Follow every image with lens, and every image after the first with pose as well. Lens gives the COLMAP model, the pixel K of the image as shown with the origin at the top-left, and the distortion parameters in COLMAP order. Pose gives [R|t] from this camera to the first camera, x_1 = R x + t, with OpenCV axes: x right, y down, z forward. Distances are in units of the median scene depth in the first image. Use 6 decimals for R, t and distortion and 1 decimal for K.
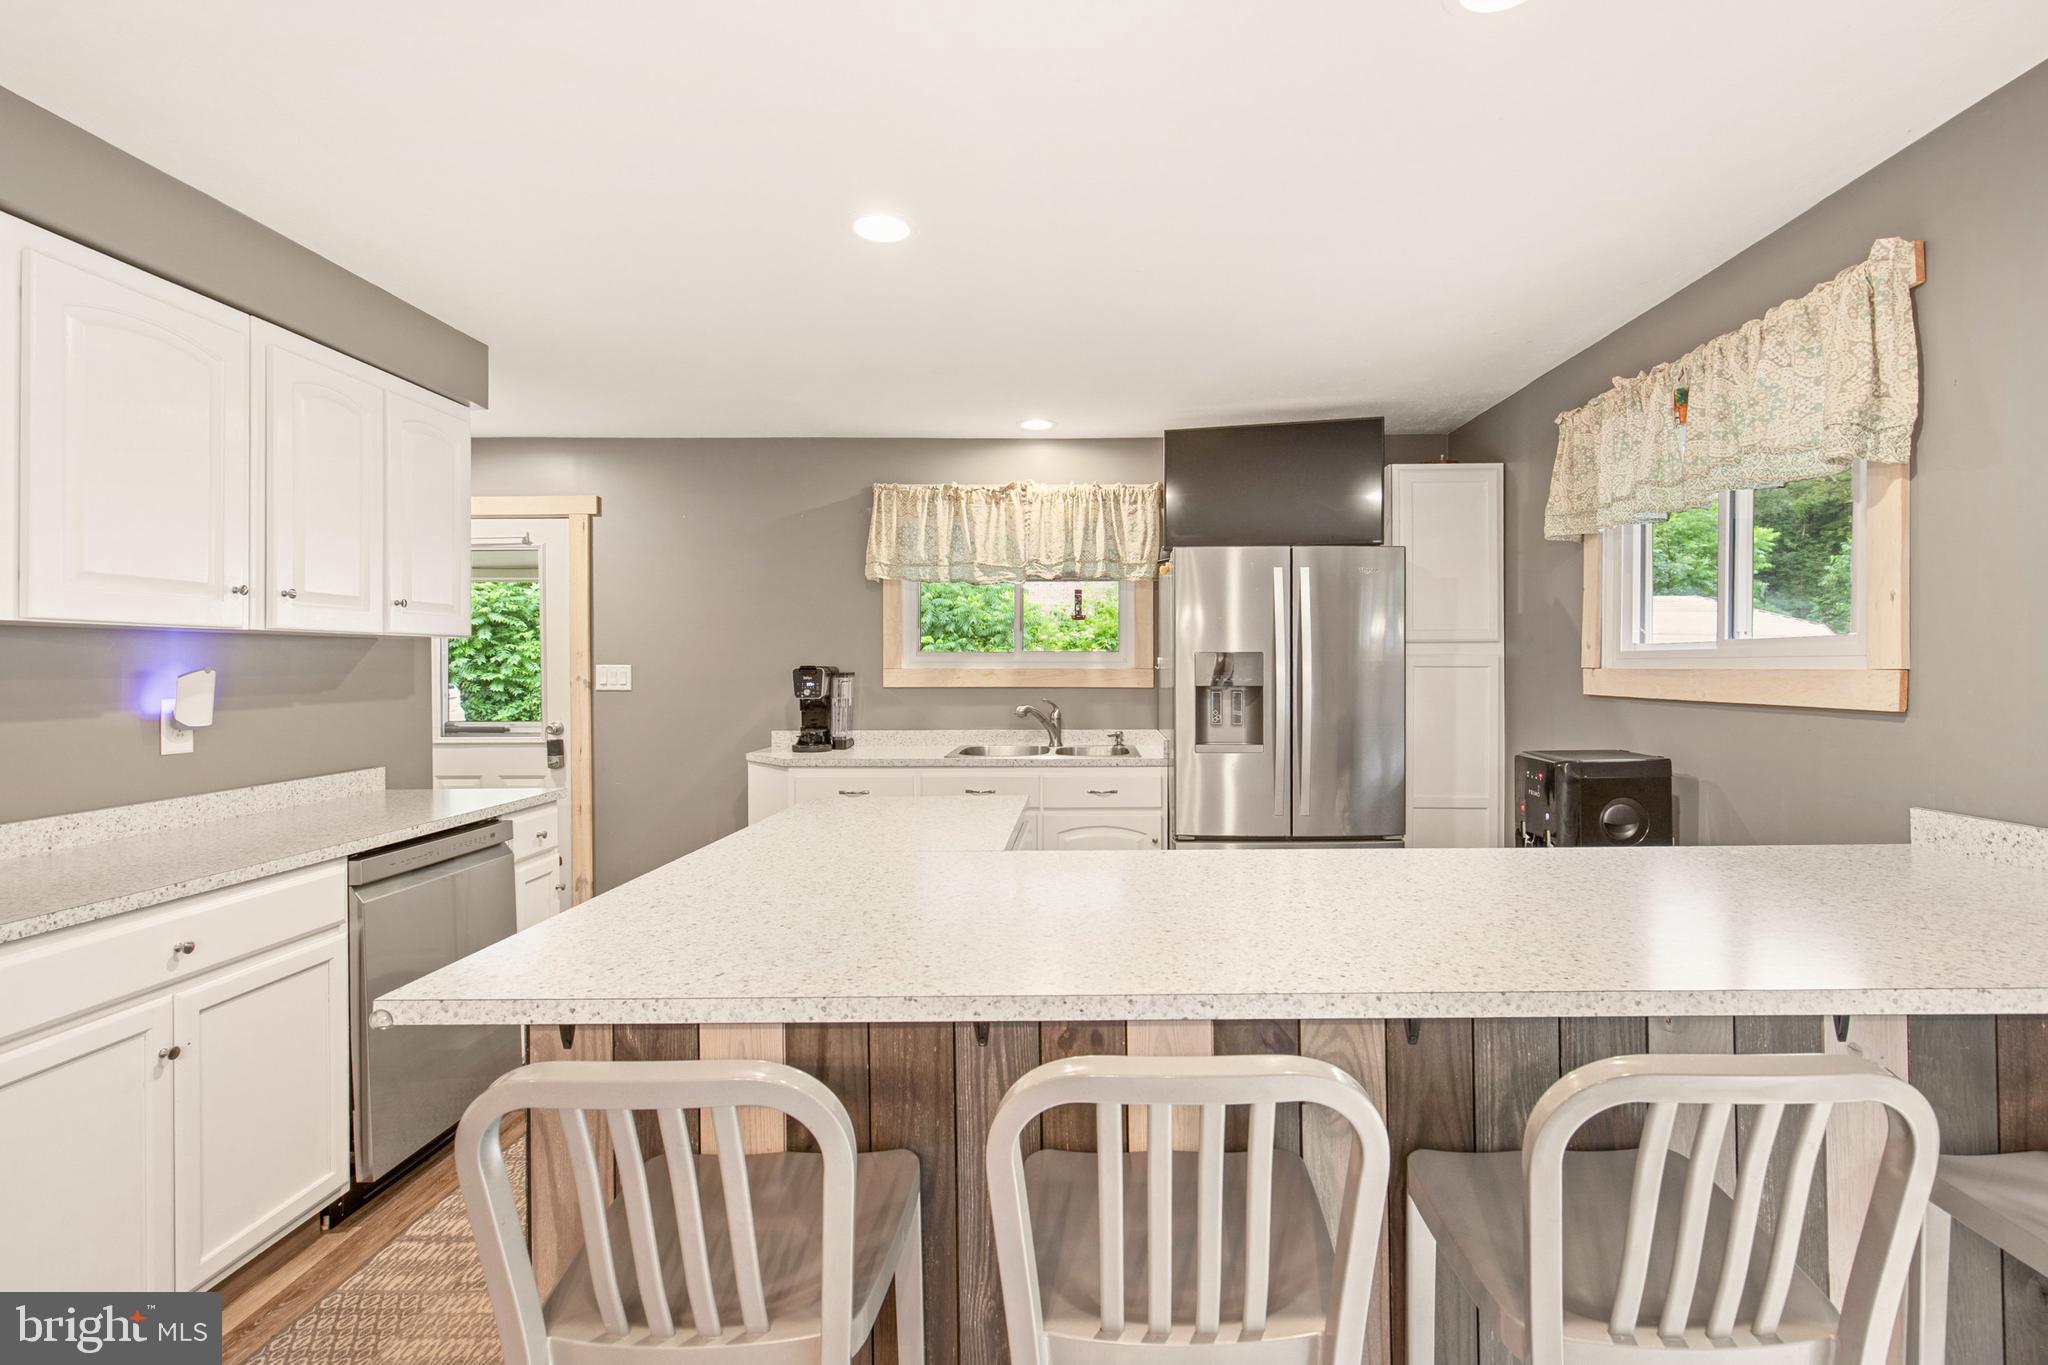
lens RADIAL K [[947.0, 0, 1054.8], [0, 947.0, 664.1], [0, 0, 1]] dist [-0.016973, 0.007432]
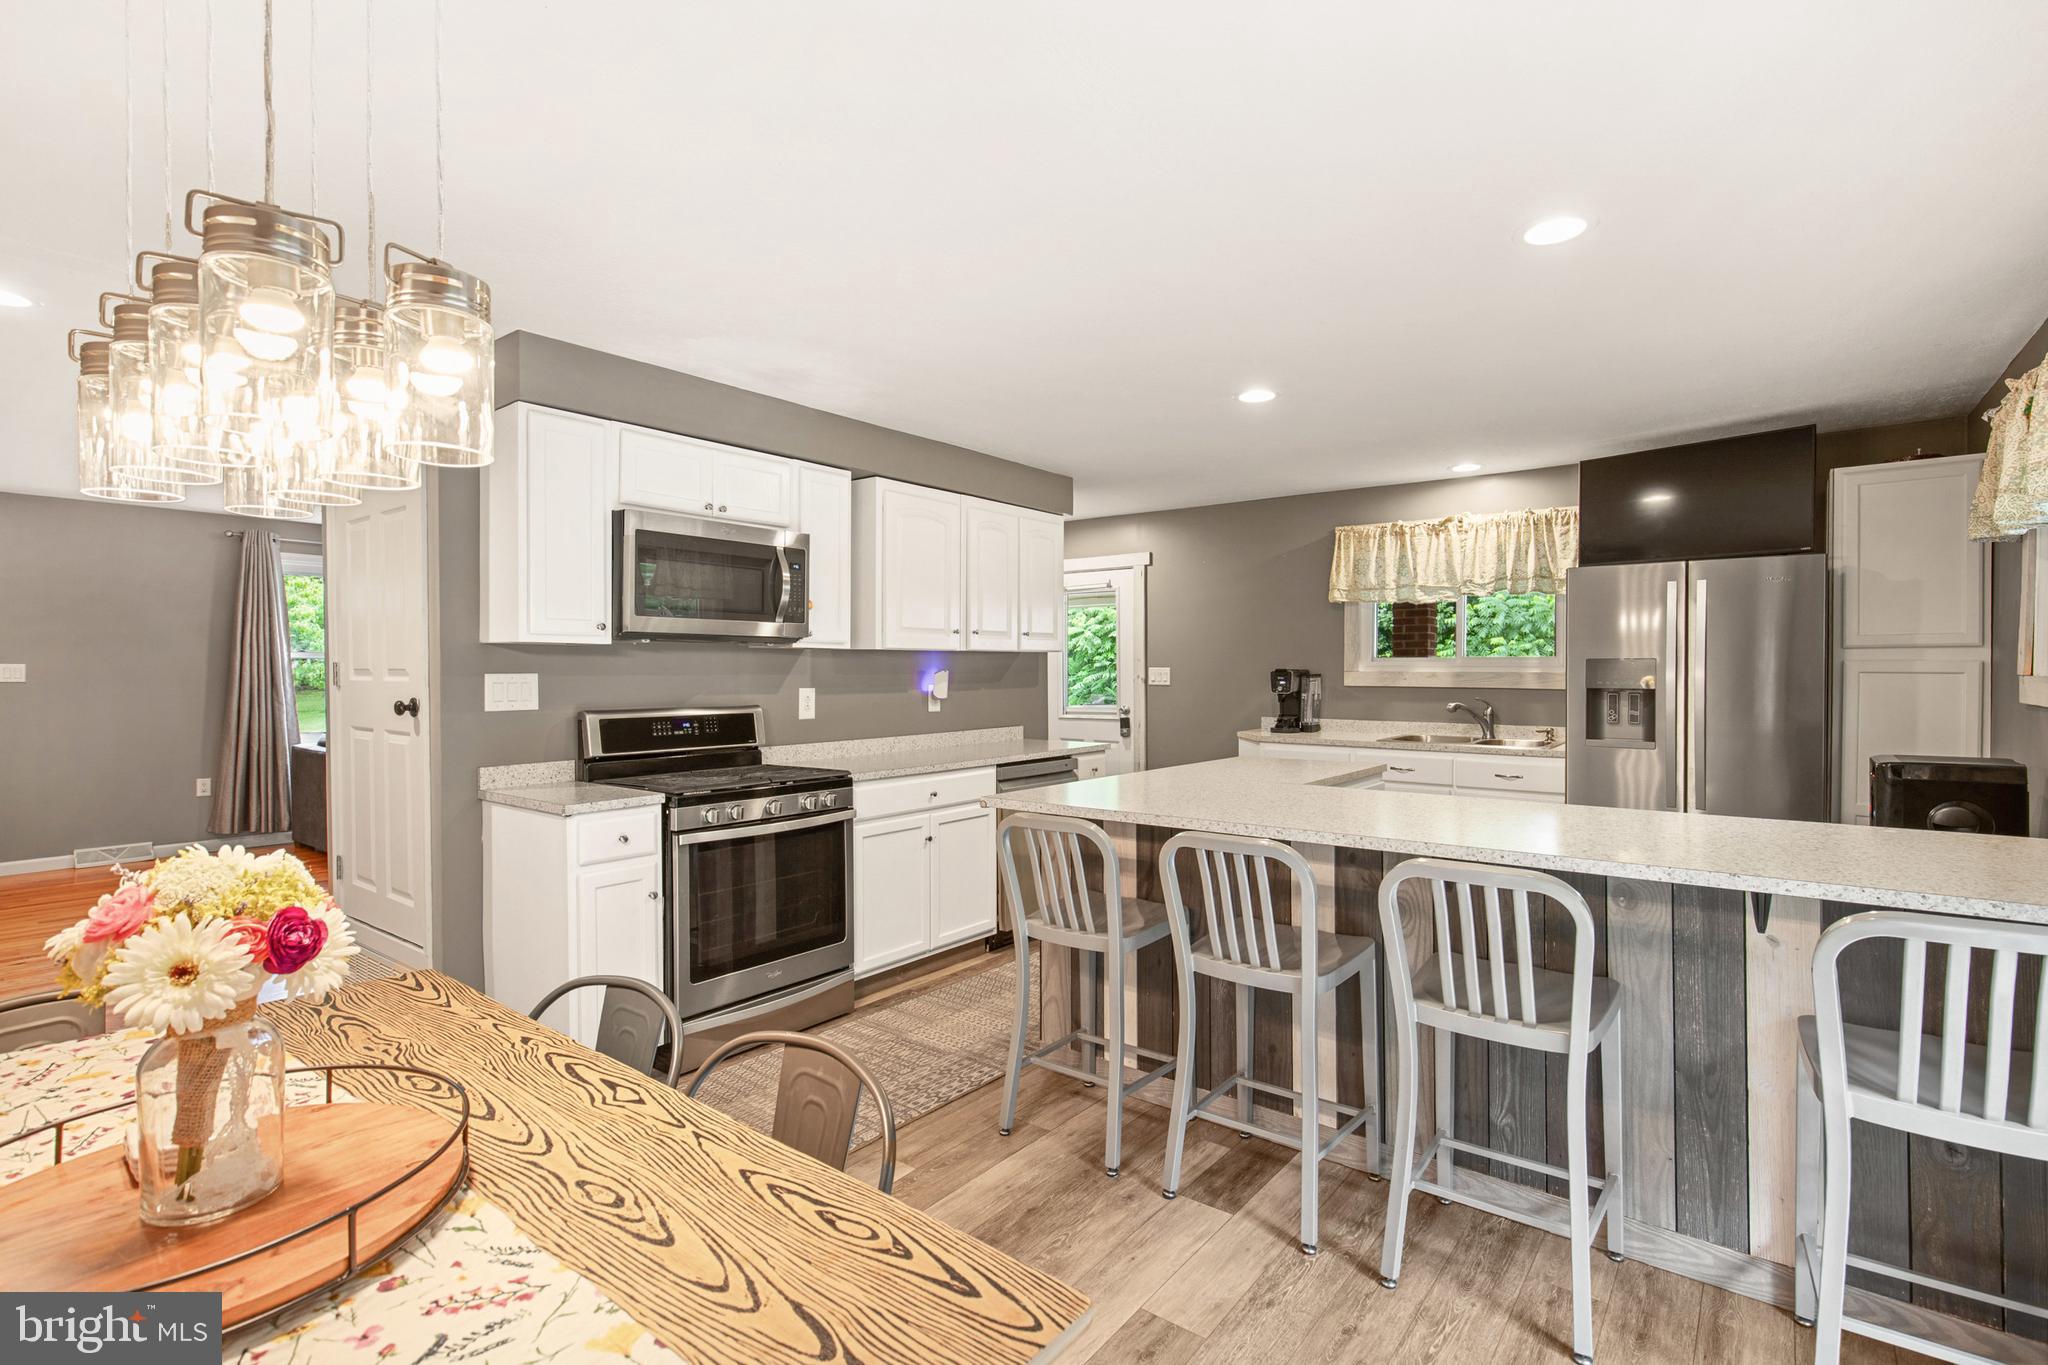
lens RADIAL K [[947.0, 0, 1023.5], [0, 947.0, 672.5], [0, 0, 1]] dist [-0.016973, 0.007432]
pose [[0.783592, 0.006354, -0.621244, 0.277443], [-0.001092, 0.999960, 0.008850, -0.004314], [0.621275, -0.006257, 0.783567, -0.275442]]
